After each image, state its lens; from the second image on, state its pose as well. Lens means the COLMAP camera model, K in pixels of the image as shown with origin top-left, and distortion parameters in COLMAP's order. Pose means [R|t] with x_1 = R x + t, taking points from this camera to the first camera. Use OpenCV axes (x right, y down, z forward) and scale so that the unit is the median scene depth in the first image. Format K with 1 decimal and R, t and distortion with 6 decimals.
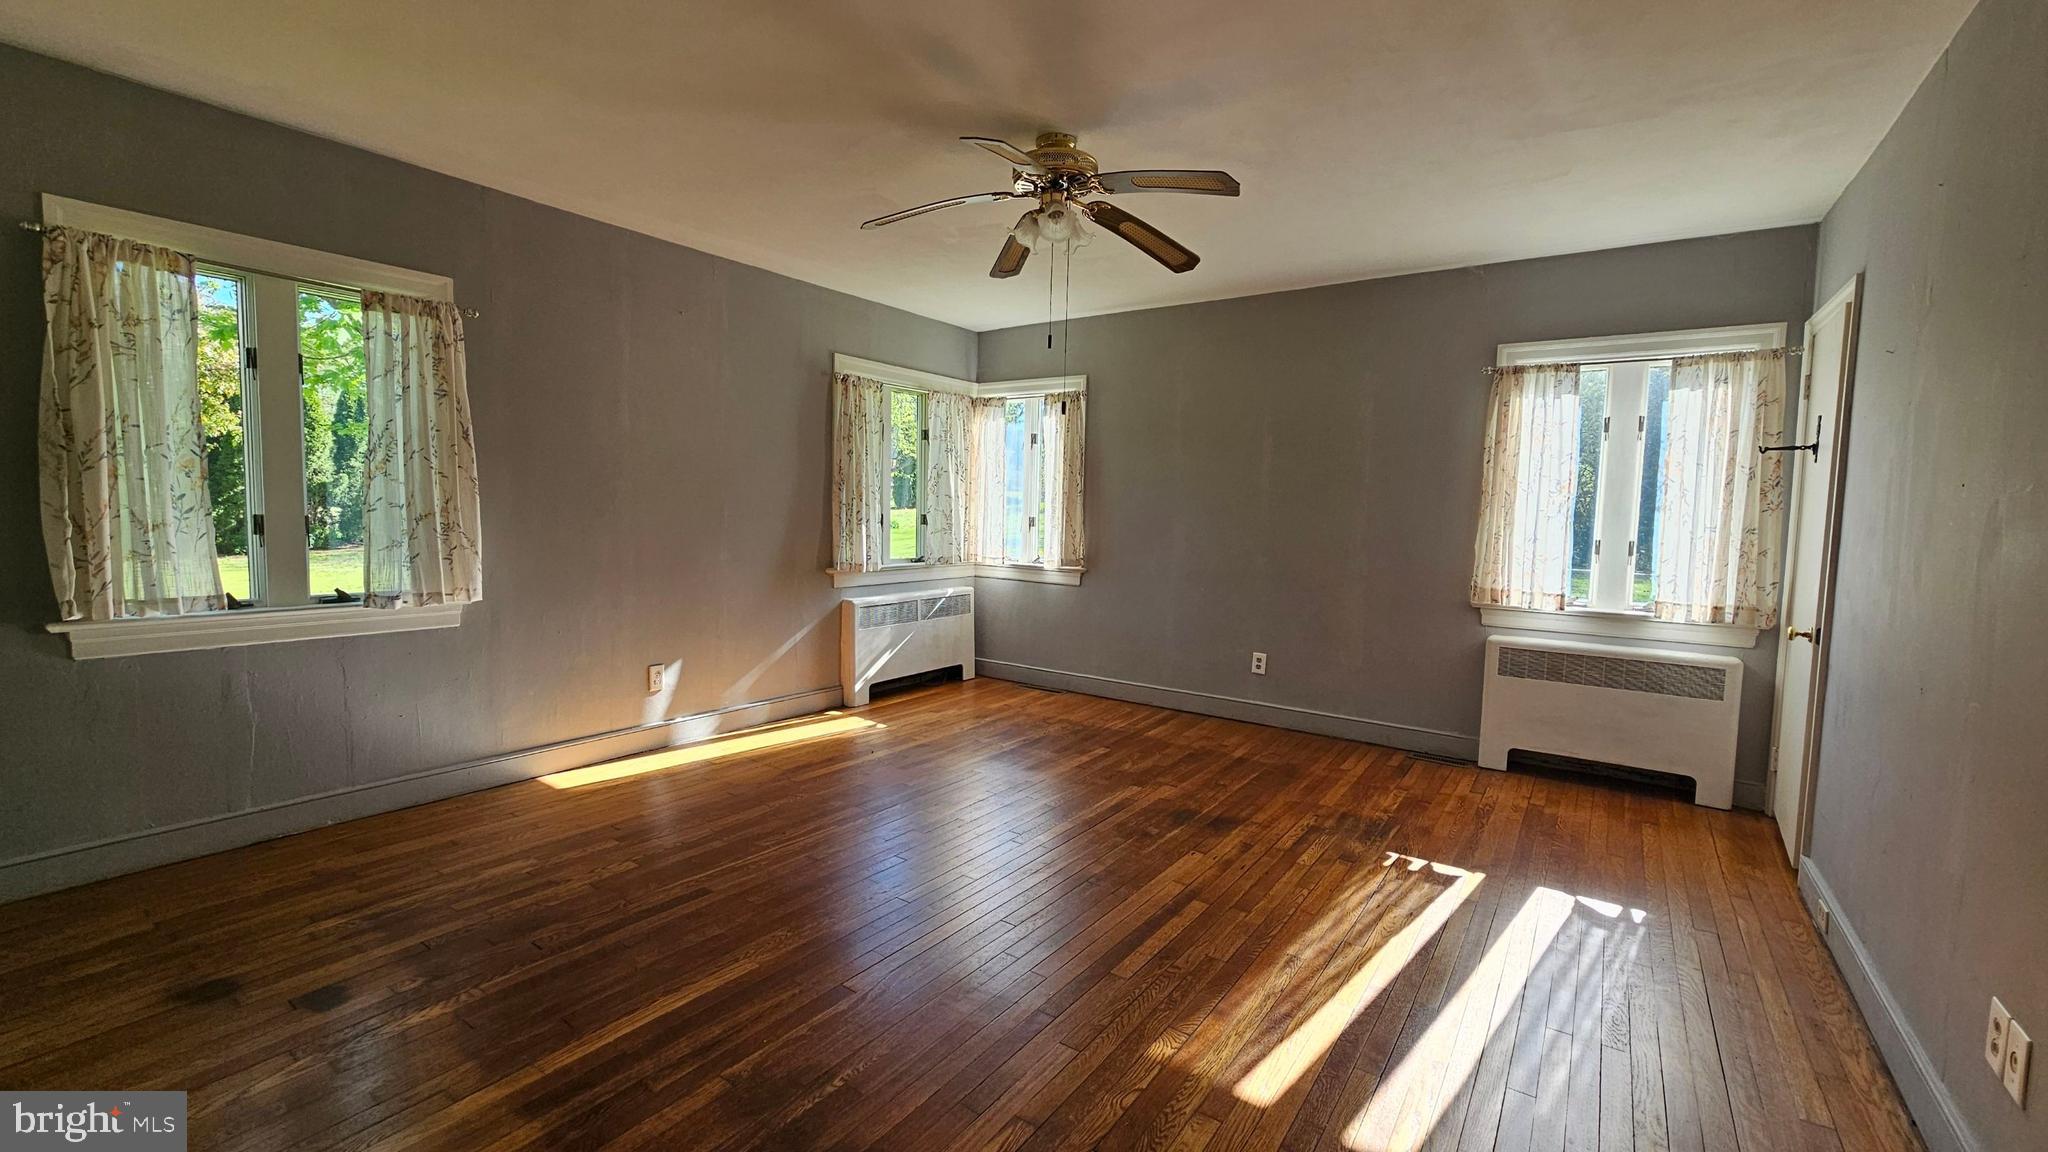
lens RADIAL K [[839.2, 0, 1019.7], [0, 839.2, 573.9], [0, 0, 1]] dist [-0.001533, -0.000408]
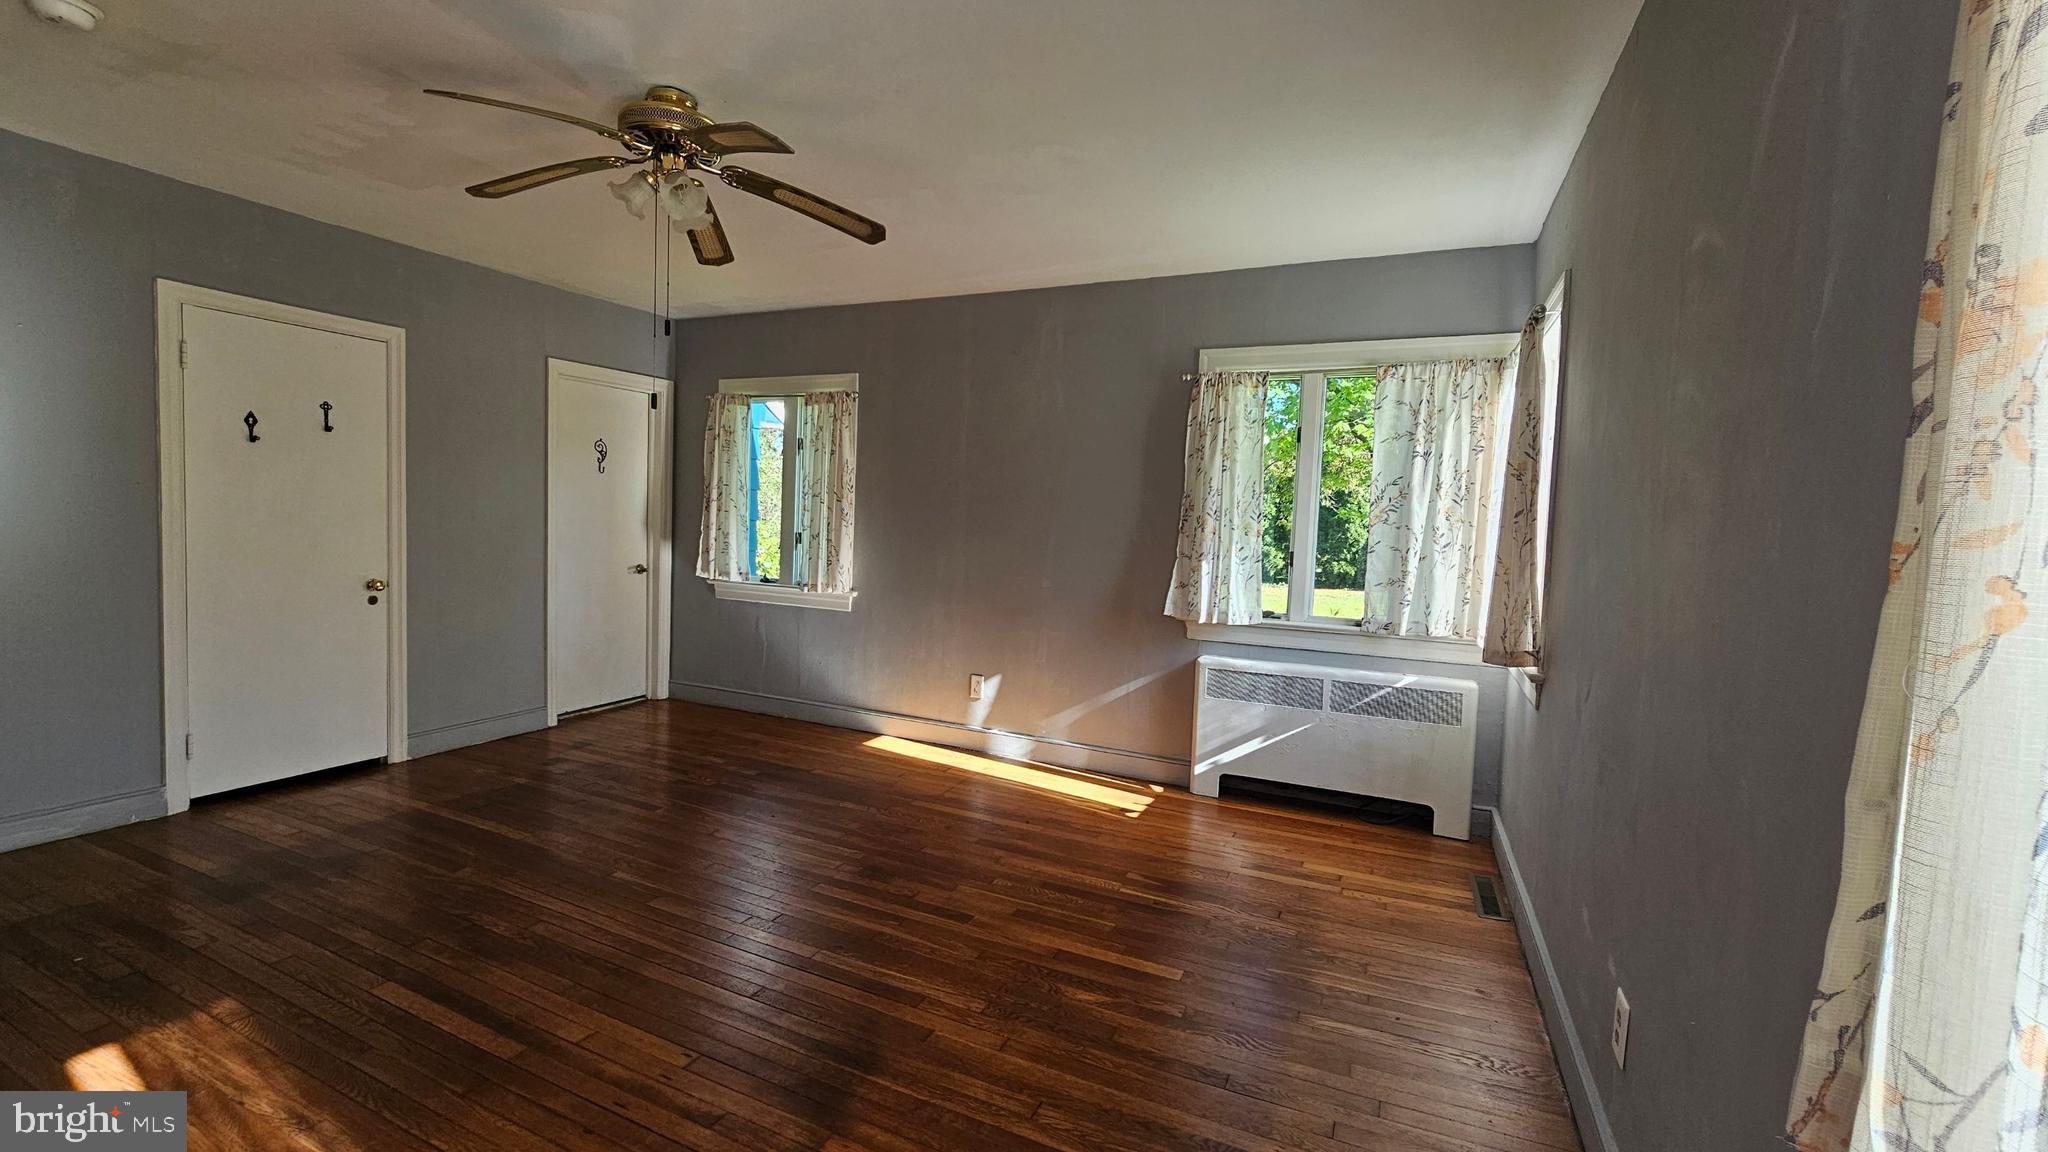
lens RADIAL K [[839.2, 0, 1019.7], [0, 839.2, 573.9], [0, 0, 1]] dist [-0.001533, -0.000408]
pose [[0.178165, 0.044354, -0.983001, 0.664747], [-0.111376, 0.993473, 0.024640, -0.057567], [0.977677, 0.105092, 0.181942, 0.841845]]
